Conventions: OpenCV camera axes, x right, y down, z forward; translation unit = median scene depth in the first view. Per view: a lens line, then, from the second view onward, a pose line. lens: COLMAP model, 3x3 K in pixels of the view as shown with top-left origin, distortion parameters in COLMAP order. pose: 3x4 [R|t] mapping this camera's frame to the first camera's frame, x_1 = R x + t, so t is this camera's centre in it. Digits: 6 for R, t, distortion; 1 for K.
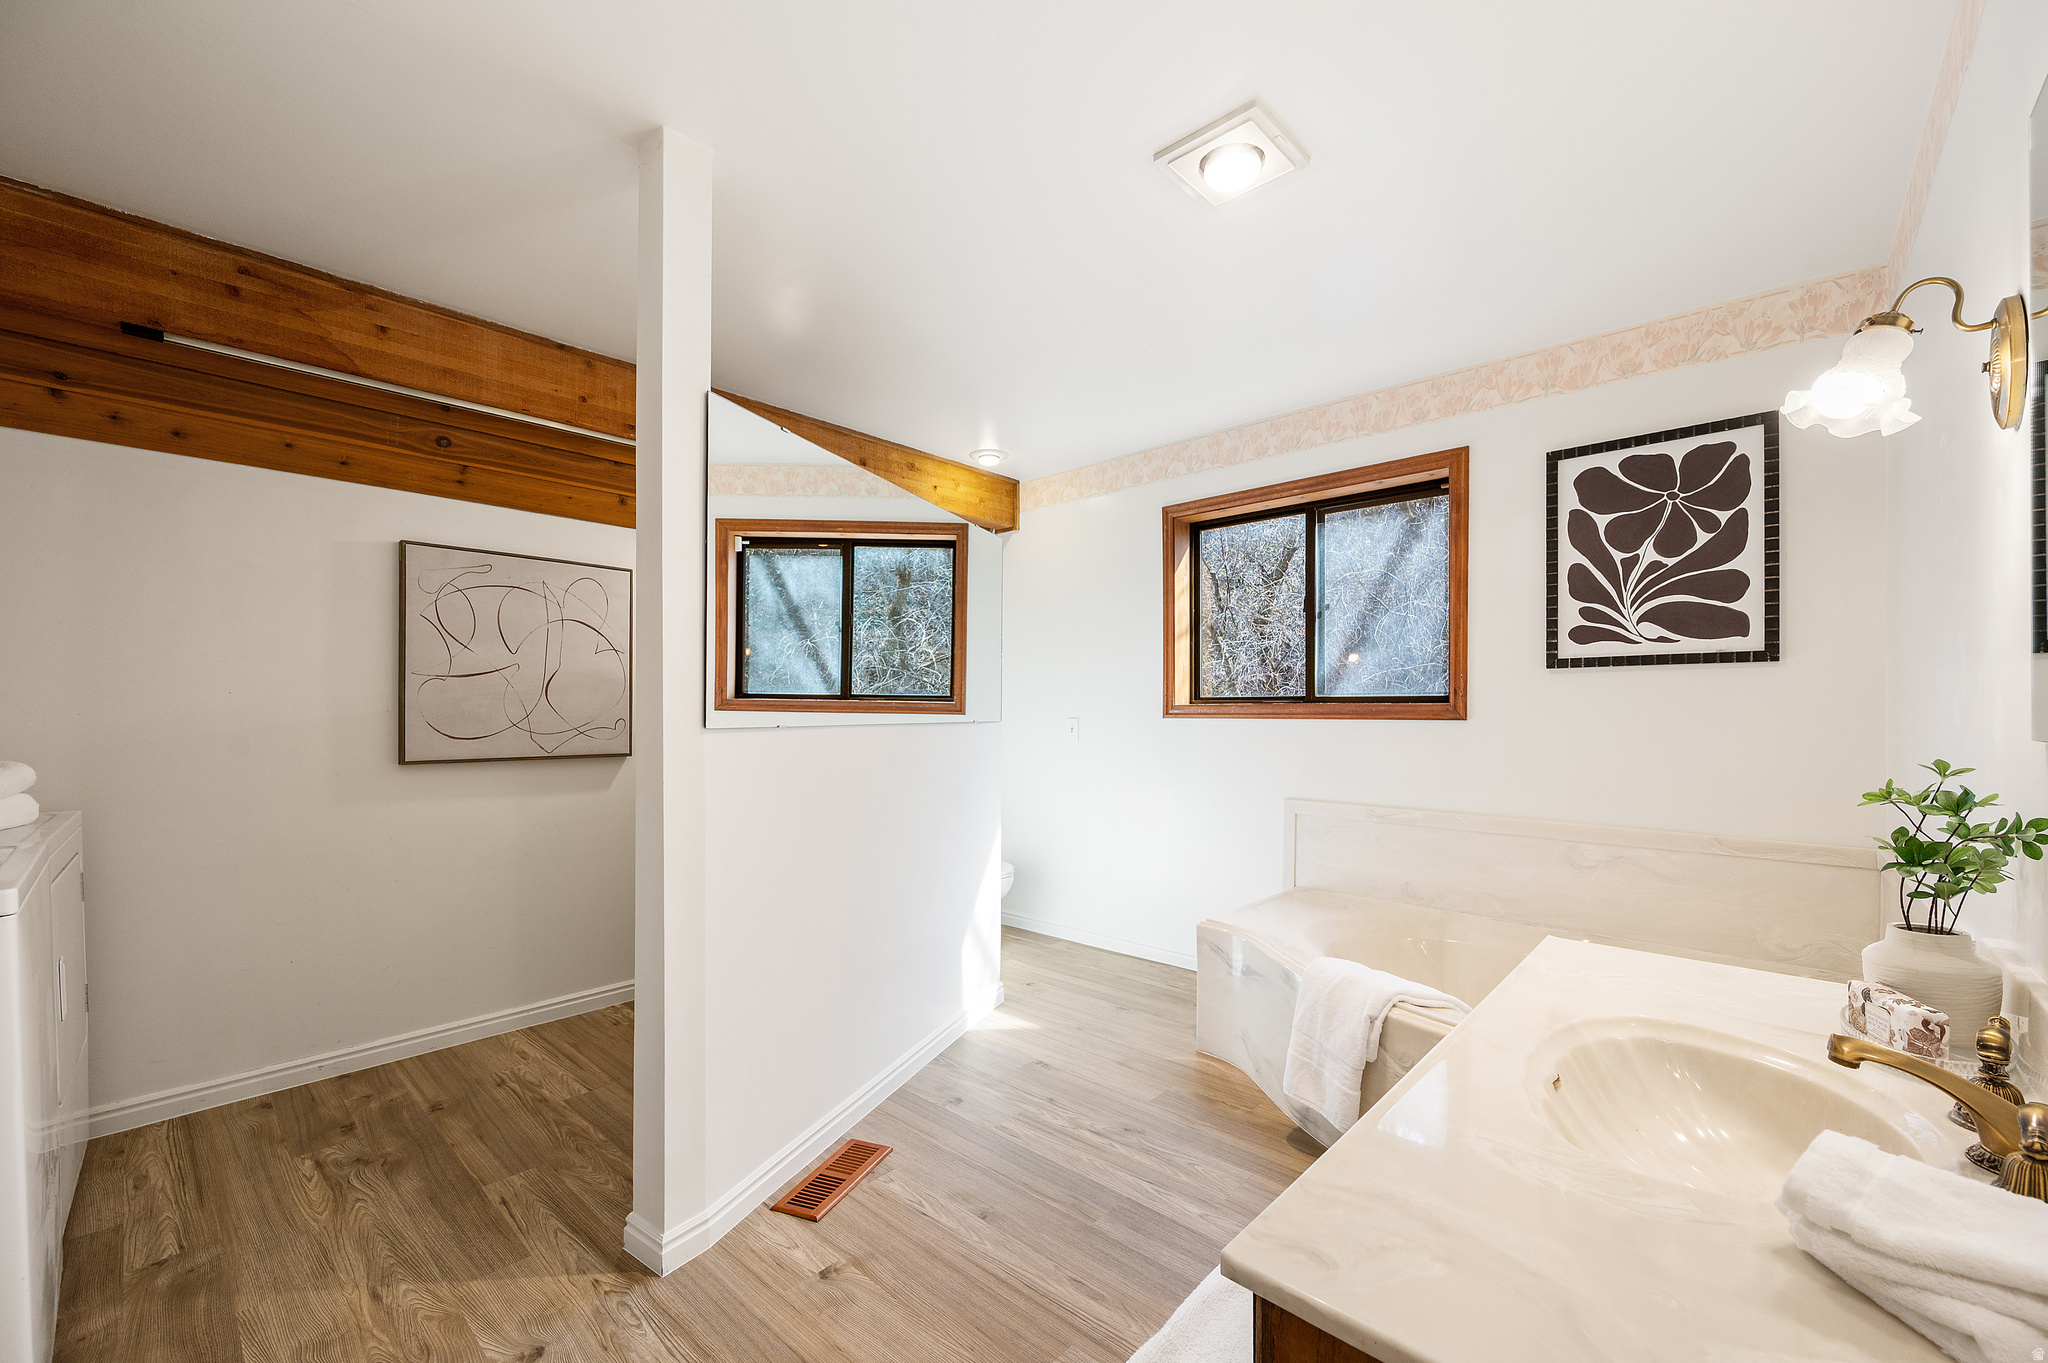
lens RADIAL K [[826.3, 0, 1023.8], [0, 826.3, 698.9], [0, 0, 1]] dist [-0.003587, -0.000393]
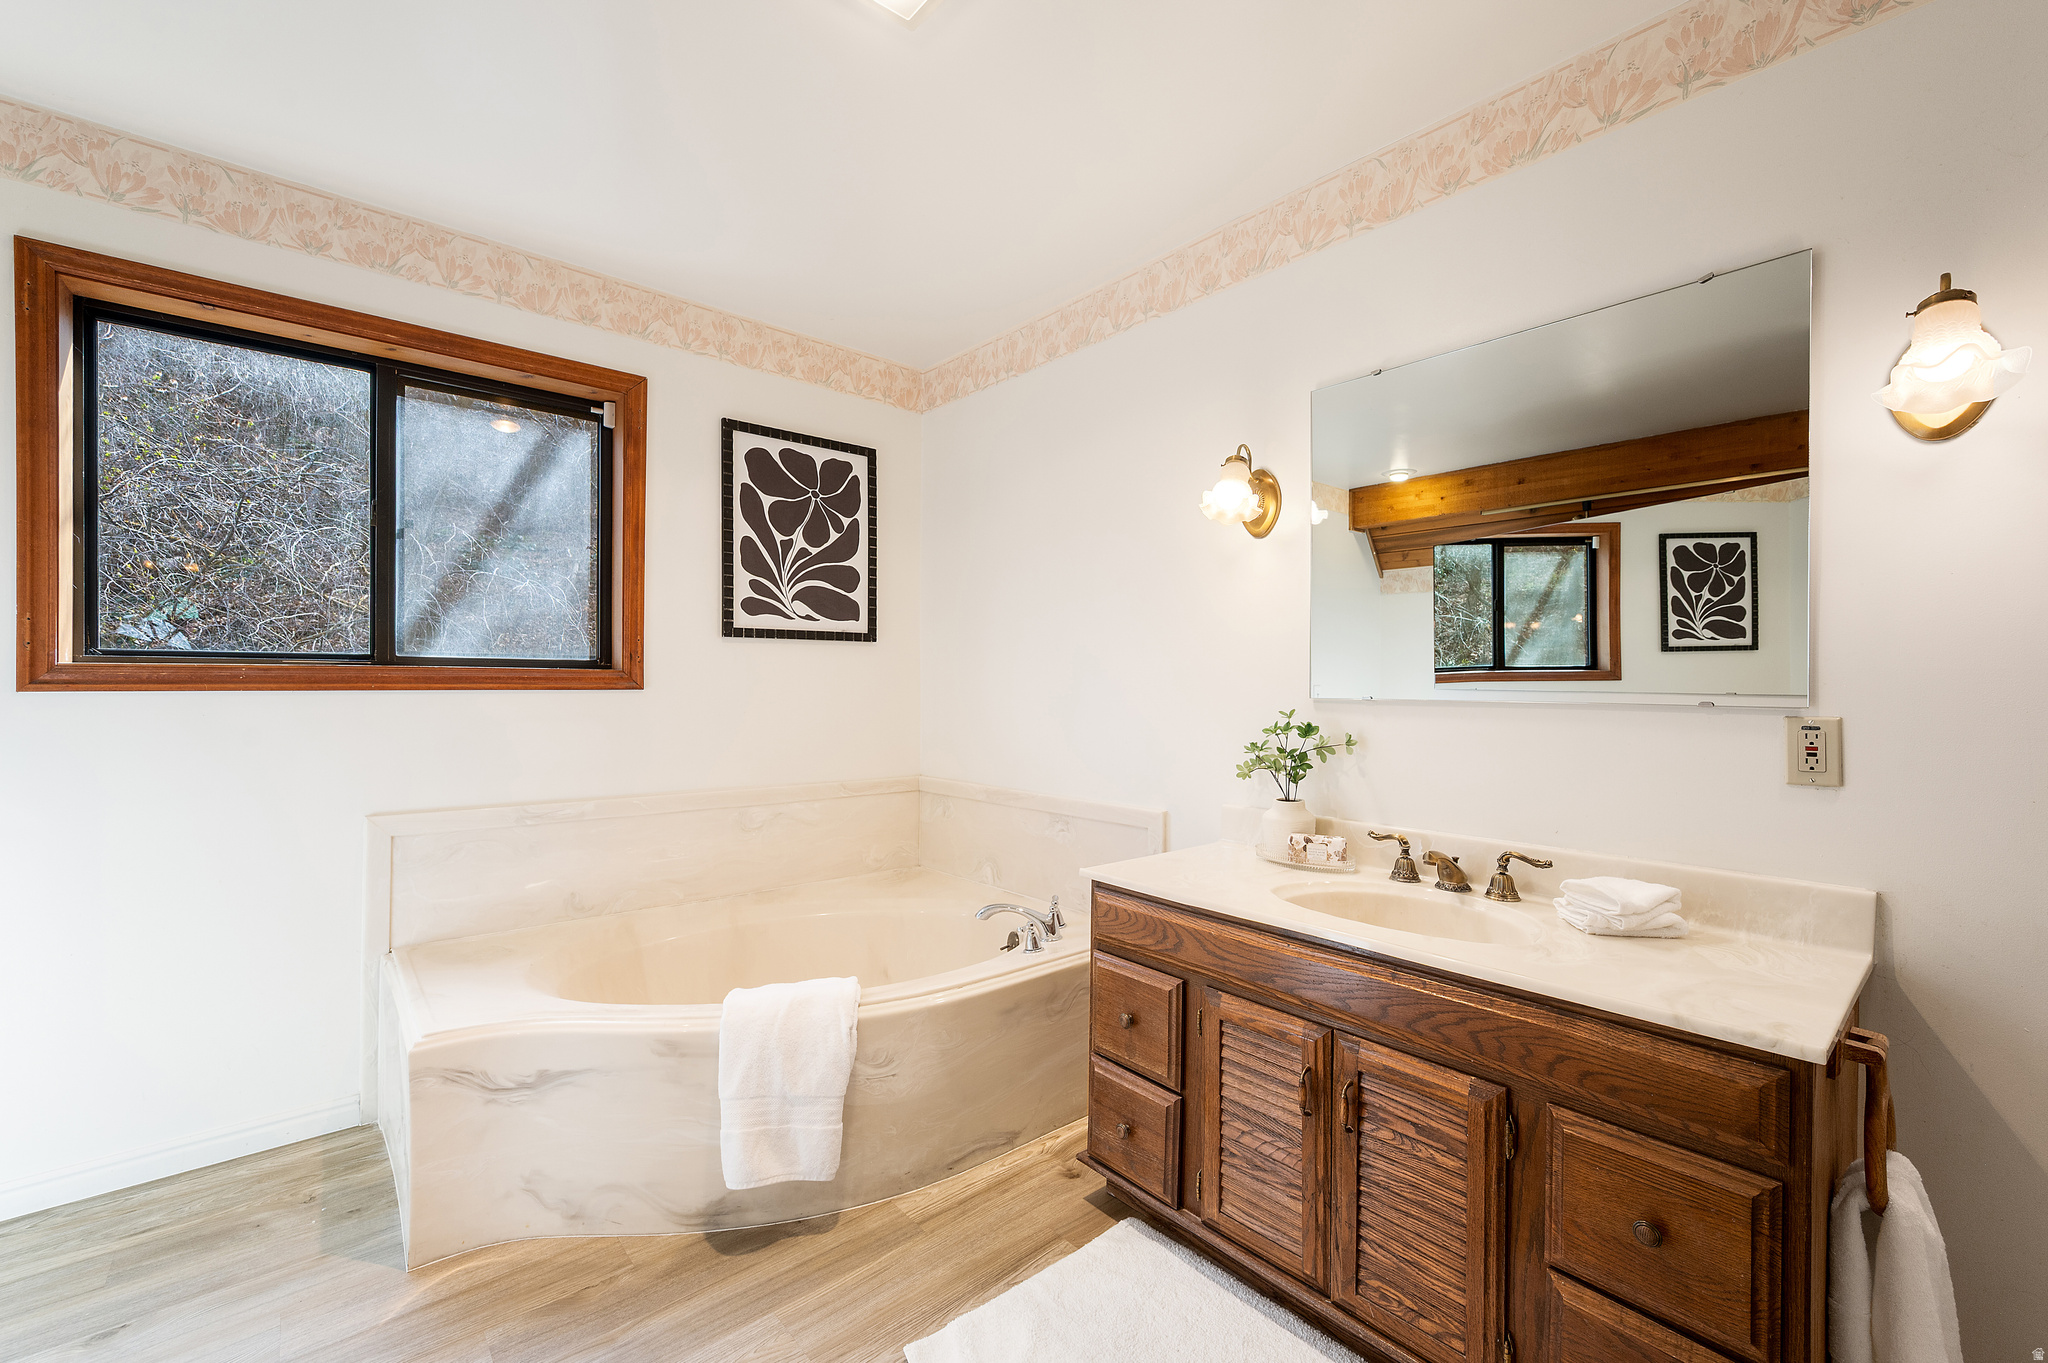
lens RADIAL K [[834.1, 0, 1025.2], [0, 834.1, 684.7], [0, 0, 1]] dist [0.002815, 0.000071]
pose [[0.118625, 0.000316, 0.992939, -0.333924], [-0.015026, 0.999886, 0.001477, 0.014811], [-0.992825, -0.015095, 0.118616, 0.550277]]
